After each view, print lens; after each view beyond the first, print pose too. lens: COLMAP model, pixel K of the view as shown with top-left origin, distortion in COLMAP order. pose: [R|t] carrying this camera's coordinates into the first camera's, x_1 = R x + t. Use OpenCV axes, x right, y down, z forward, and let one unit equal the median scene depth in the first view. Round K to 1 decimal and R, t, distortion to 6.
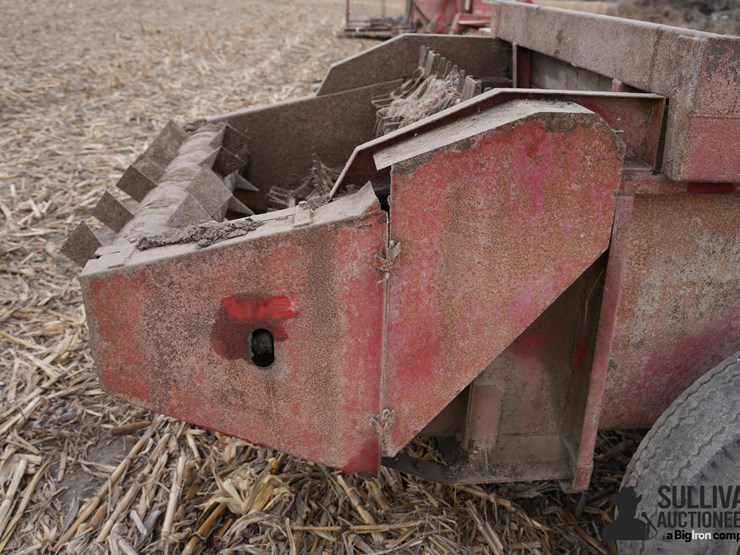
lens RADIAL K [[671.0, 0, 370.0], [0, 671.0, 277.5], [0, 0, 1]] dist [-0.096334, 0.071055]
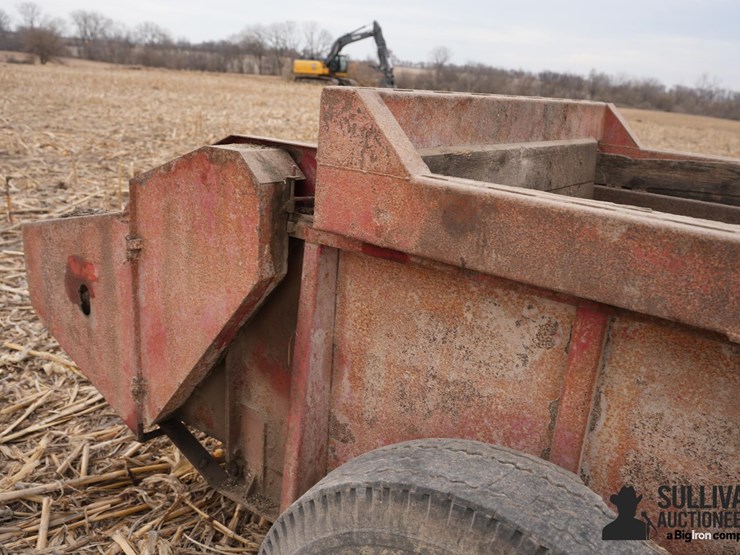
lens RADIAL K [[671.0, 0, 370.0], [0, 671.0, 277.5], [0, 0, 1]] dist [-0.096334, 0.071055]
pose [[0.750299, 0.205394, -0.628383, 1.124535], [-0.314613, 0.946913, -0.066144, -0.033978], [0.581438, 0.247325, 0.775087, 0.263231]]
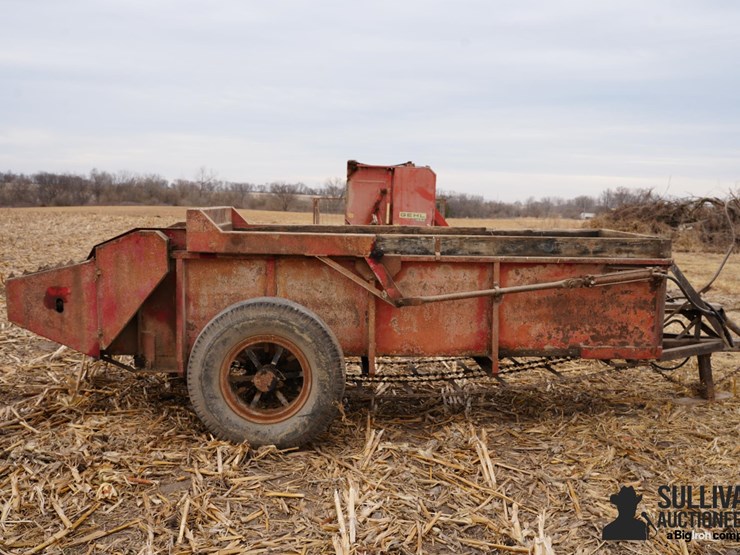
lens RADIAL K [[711.1, 0, 370.0], [0, 711.1, 277.5], [0, 0, 1]] dist [-0.080056, 0.124001]
pose [[0.999143, -0.013794, -0.039018, 1.428081], [0.000685, 0.948198, -0.317680, 1.030197], [0.041379, 0.317381, 0.947395, -2.122792]]
